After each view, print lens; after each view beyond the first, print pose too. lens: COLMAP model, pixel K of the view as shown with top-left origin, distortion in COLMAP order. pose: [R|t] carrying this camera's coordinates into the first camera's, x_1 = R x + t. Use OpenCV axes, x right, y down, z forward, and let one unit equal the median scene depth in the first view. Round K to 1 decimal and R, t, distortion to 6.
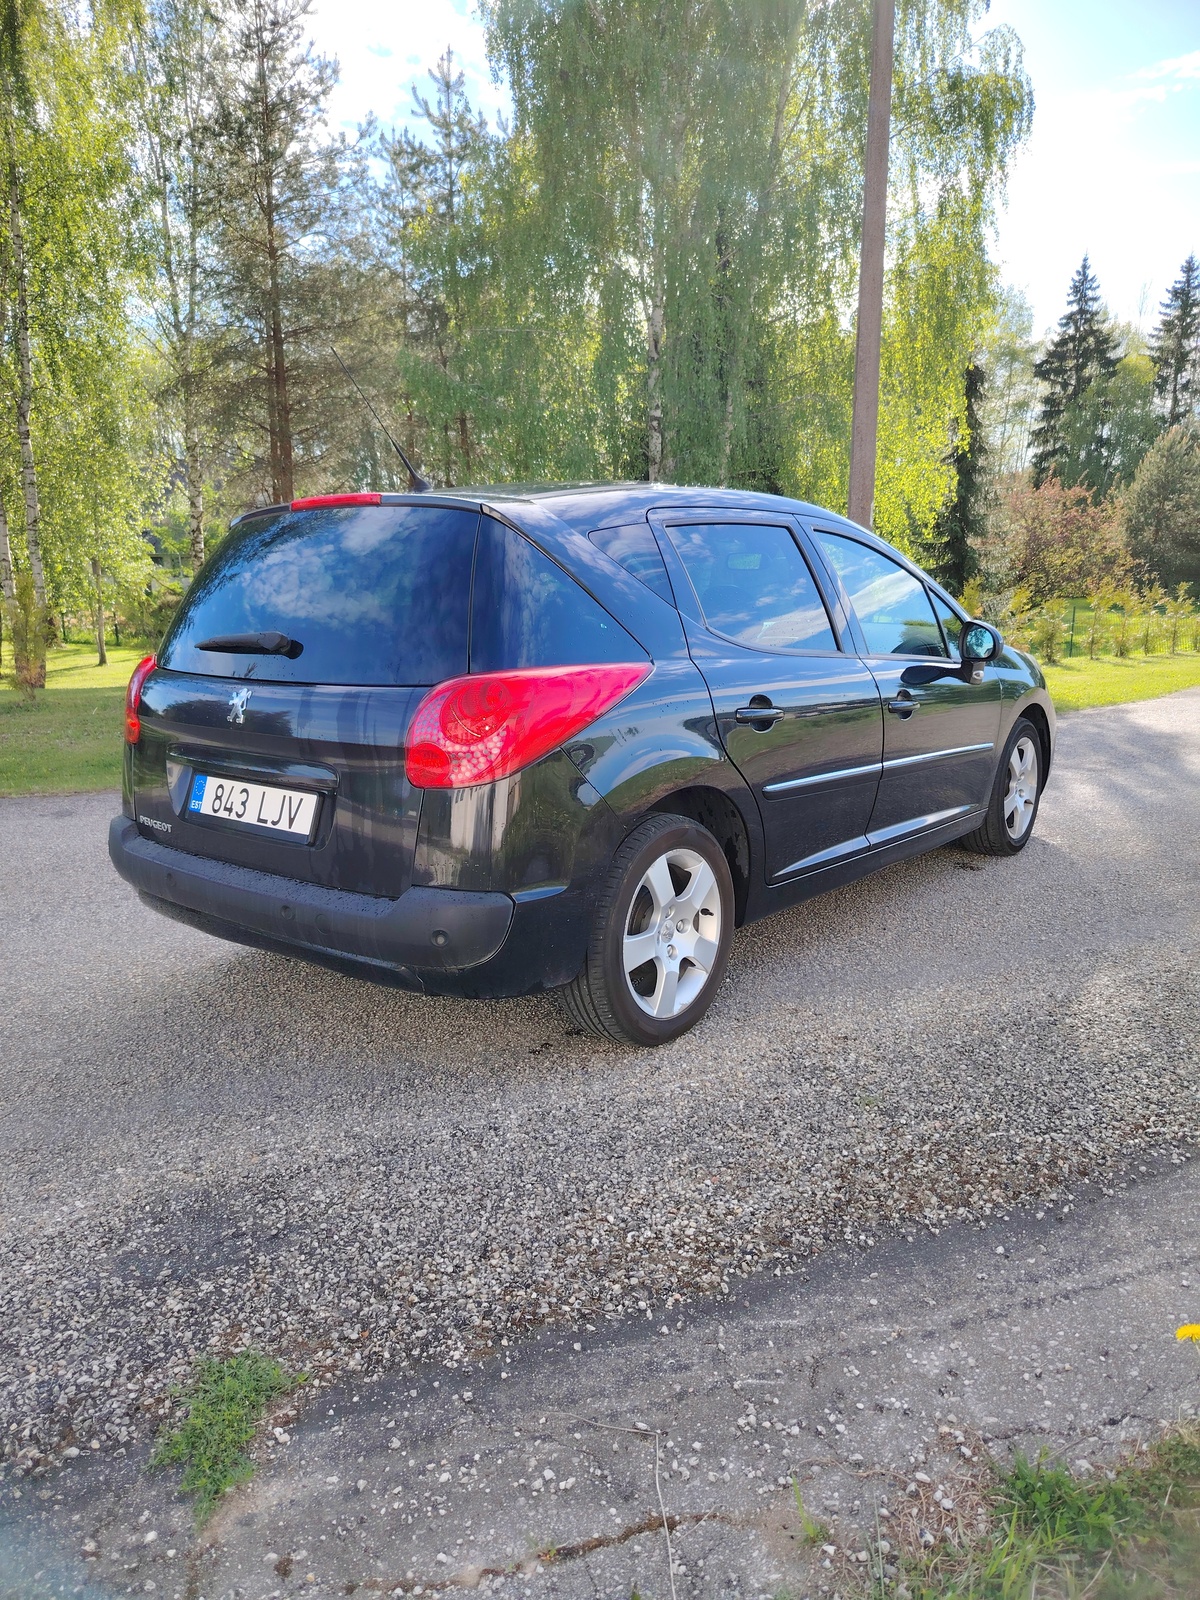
lens RADIAL K [[1157.4, 0, 600.0], [0, 1157.4, 800.0], [0, 0, 1]] dist [0.004987, 0.045509]
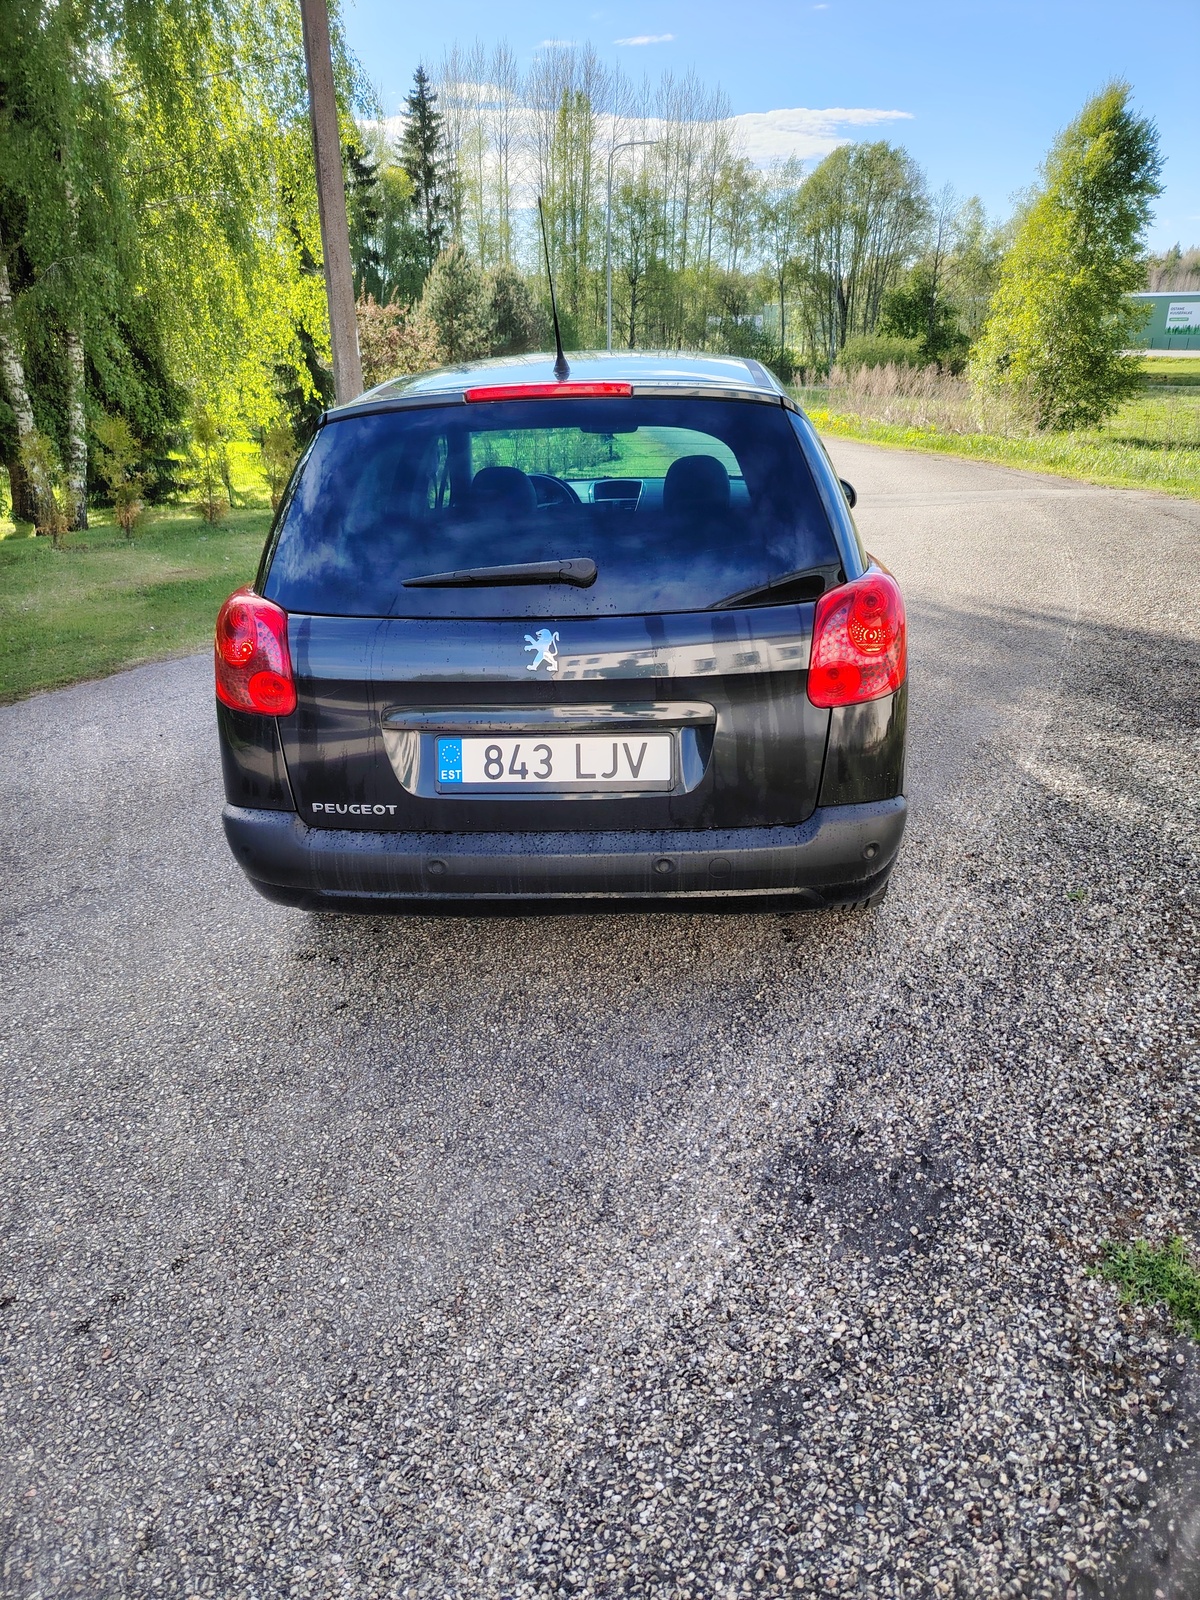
lens RADIAL K [[1157.4, 0, 600.0], [0, 1157.4, 800.0], [0, 0, 1]] dist [0.004987, 0.045509]
pose [[0.818499, -0.216119, 0.532308, -0.061805], [0.135680, 0.973053, 0.186437, -0.010457], [-0.558256, -0.080376, 0.825766, 0.020765]]
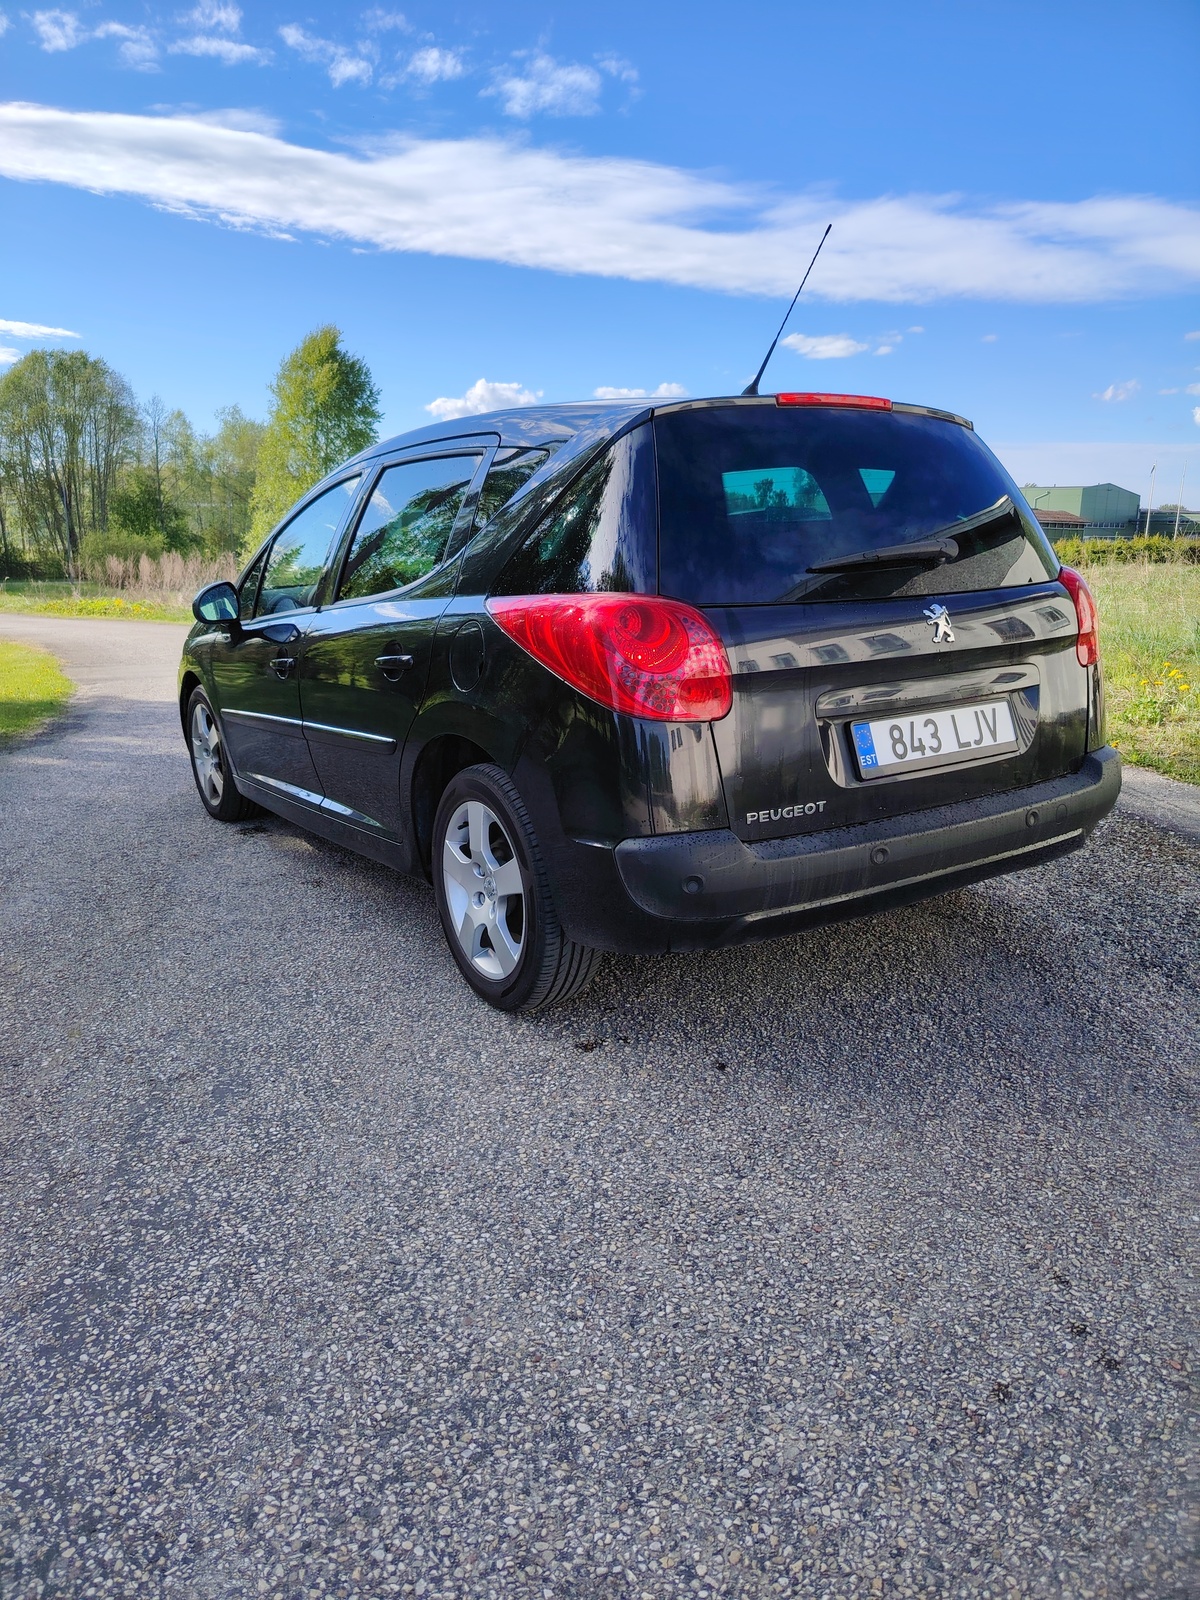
lens RADIAL K [[1157.4, 0, 600.0], [0, 1157.4, 800.0], [0, 0, 1]] dist [0.004987, 0.045509]
pose [[0.300282, -0.202489, 0.932110, -0.101773], [0.214741, 0.966472, 0.140774, -0.010777], [-0.929364, 0.157891, 0.333697, 0.078606]]
